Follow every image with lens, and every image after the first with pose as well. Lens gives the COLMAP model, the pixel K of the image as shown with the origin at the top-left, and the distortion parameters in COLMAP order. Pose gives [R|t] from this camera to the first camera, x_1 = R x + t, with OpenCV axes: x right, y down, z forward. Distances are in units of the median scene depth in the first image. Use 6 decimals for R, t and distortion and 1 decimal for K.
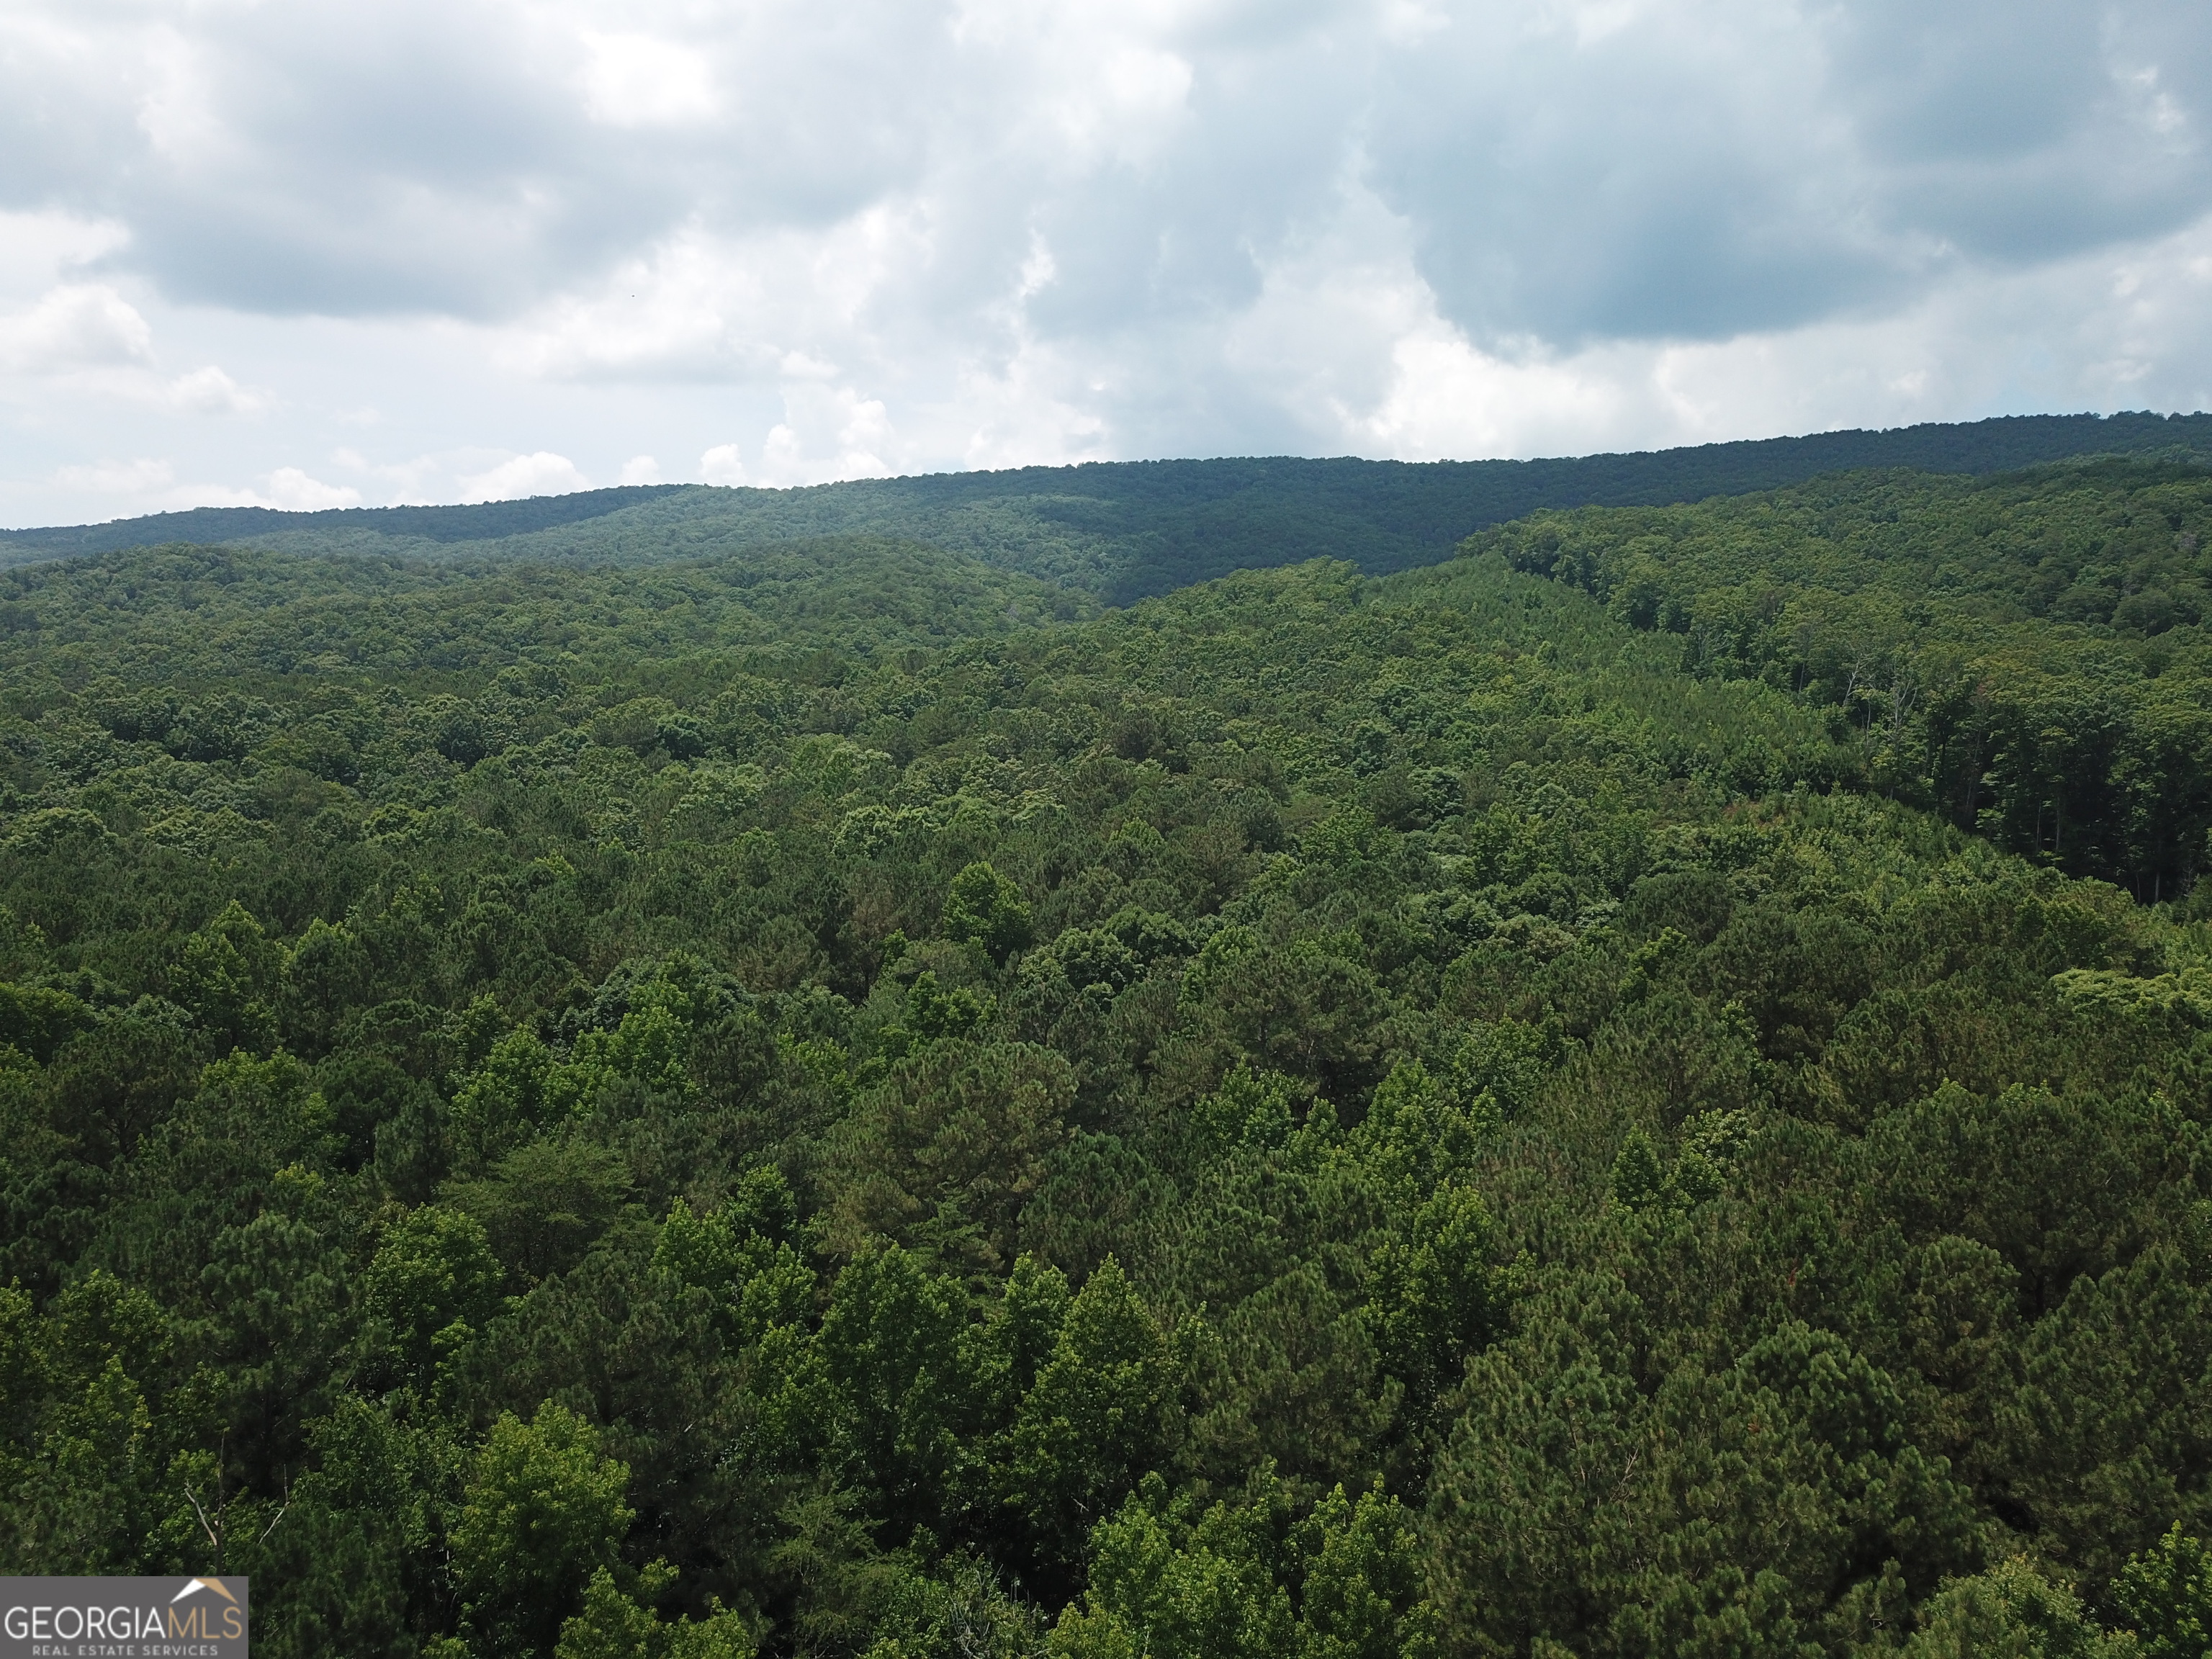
lens RADIAL K [[1726.0, 0, 1099.2], [0, 1726.0, 824.8], [0, 0, 1]] dist [0.002125, 0.009782]
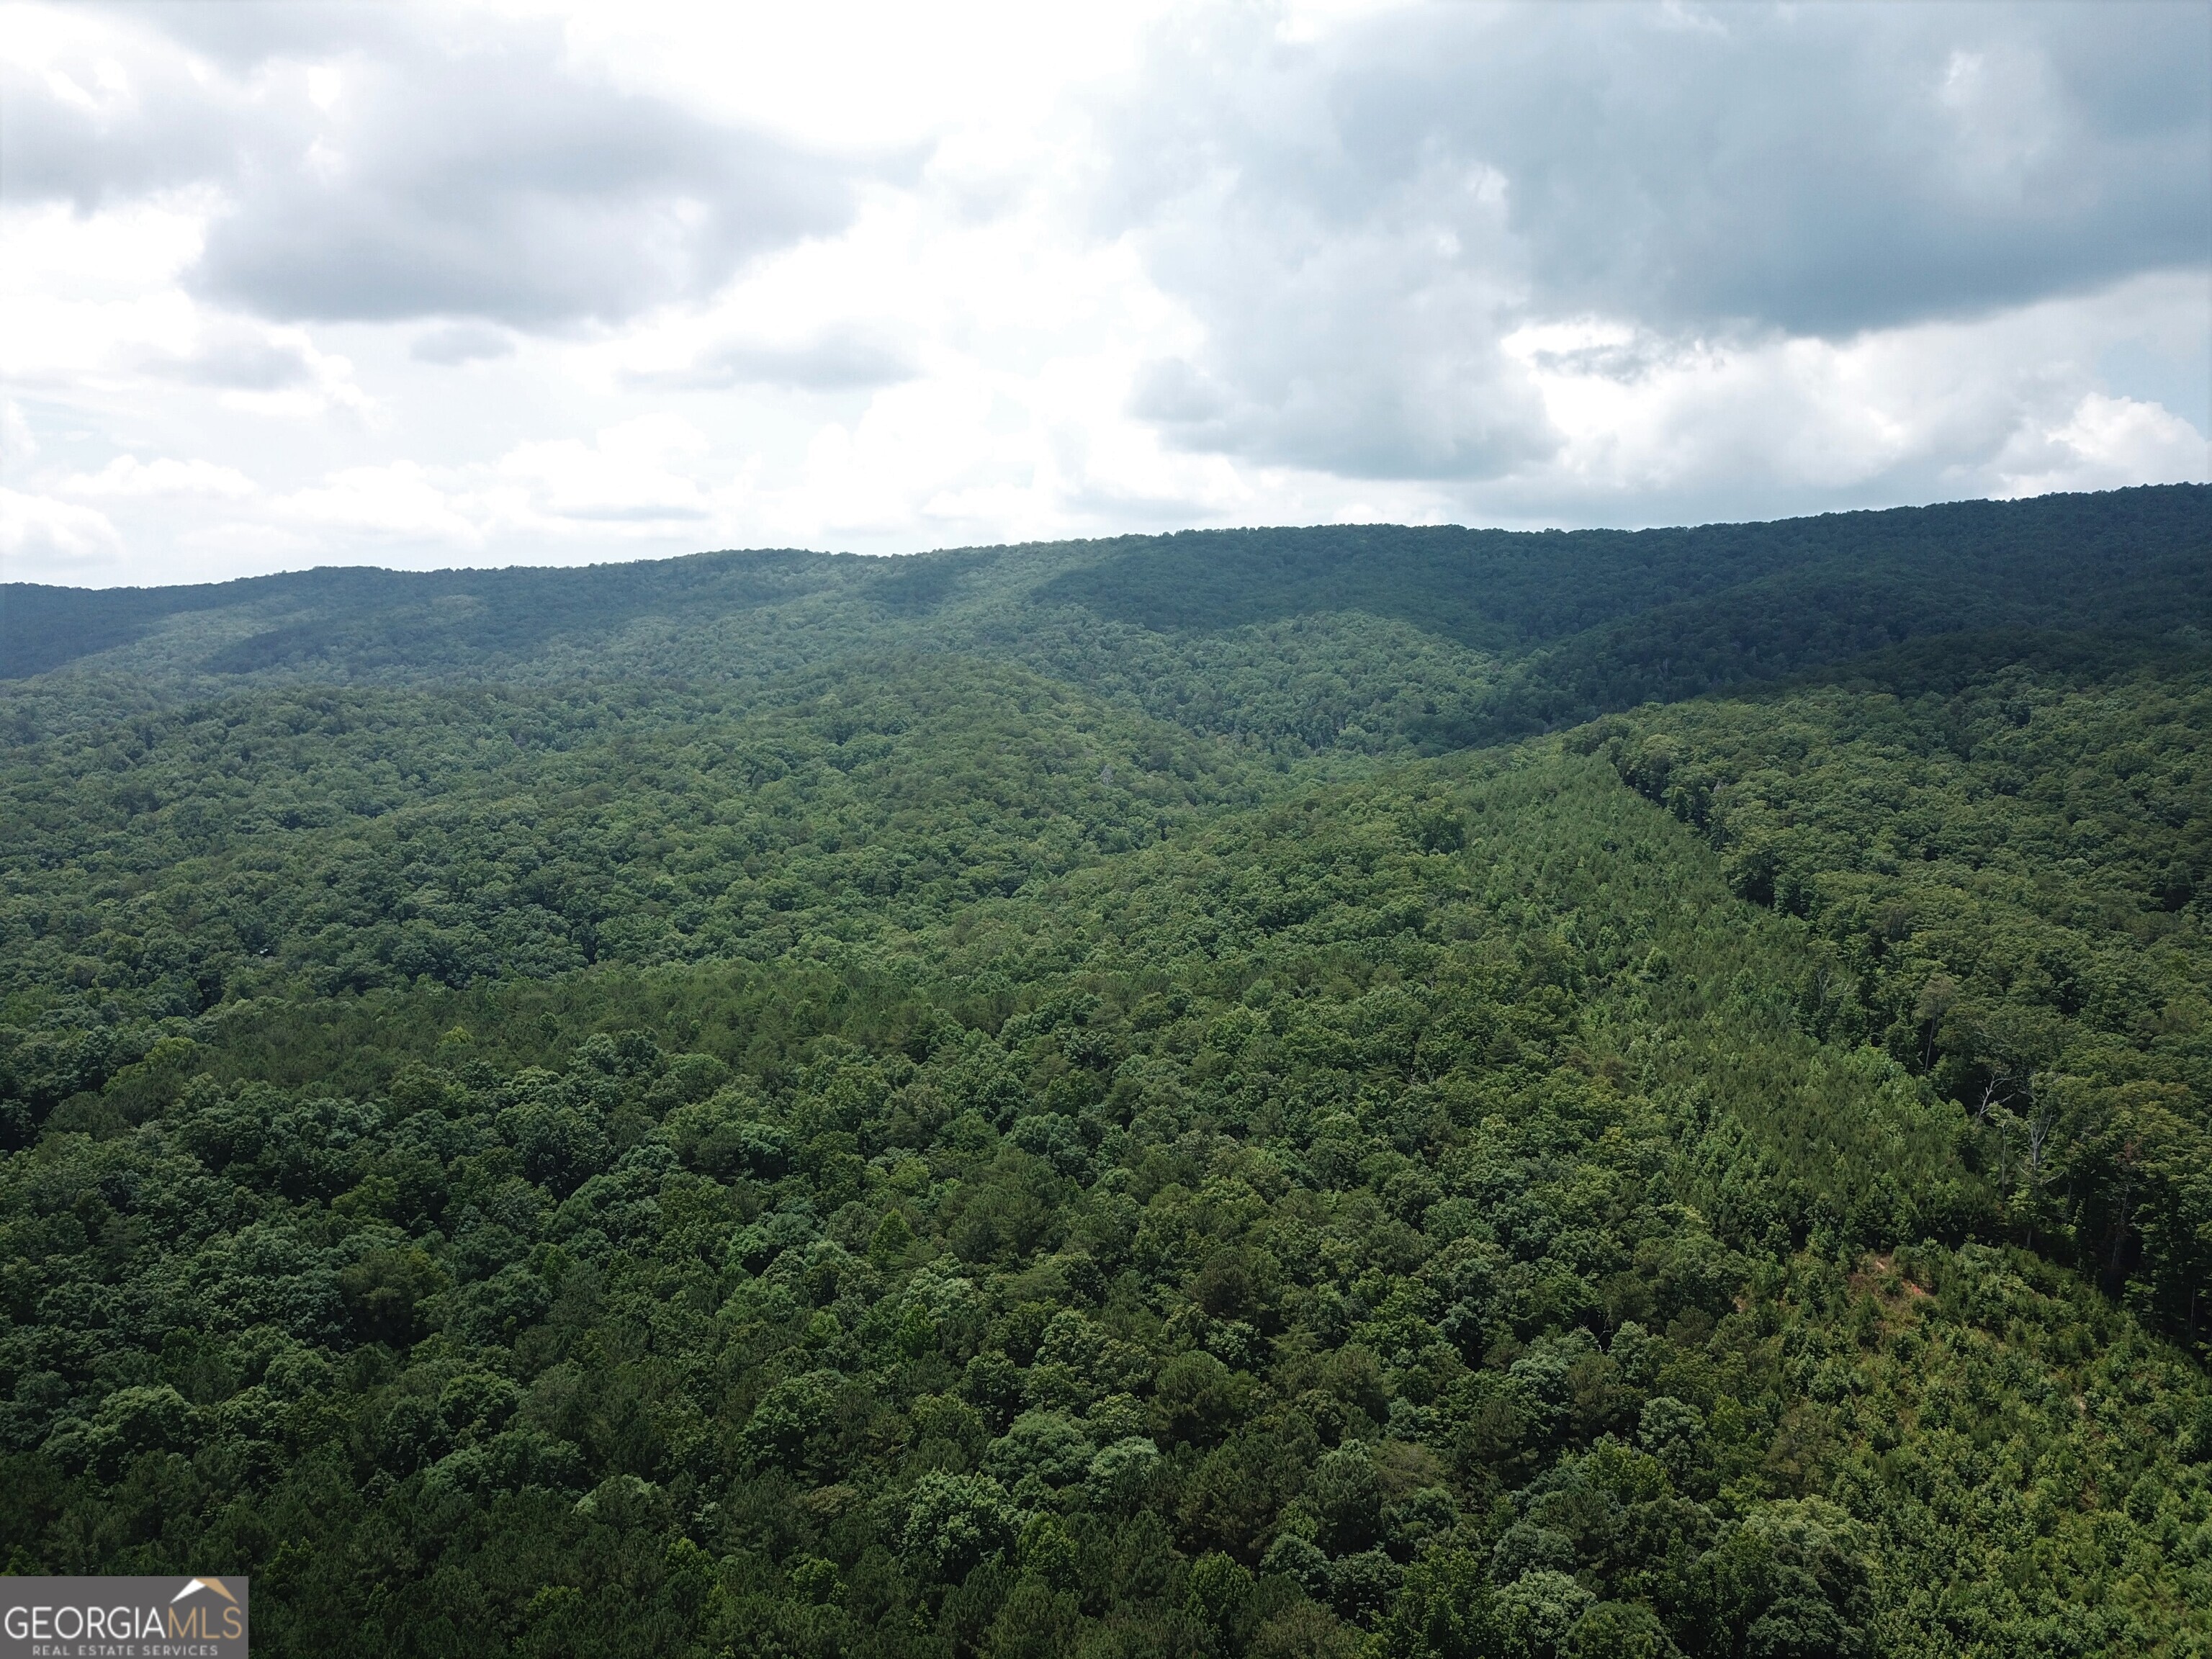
lens RADIAL K [[1726.0, 0, 1099.2], [0, 1726.0, 824.8], [0, 0, 1]] dist [0.002125, 0.009782]
pose [[0.998322, -0.000284, -0.057909, 0.003639], [0.000589, 0.999986, 0.005245, -0.159598], [0.057906, -0.005271, 0.998308, 0.017712]]
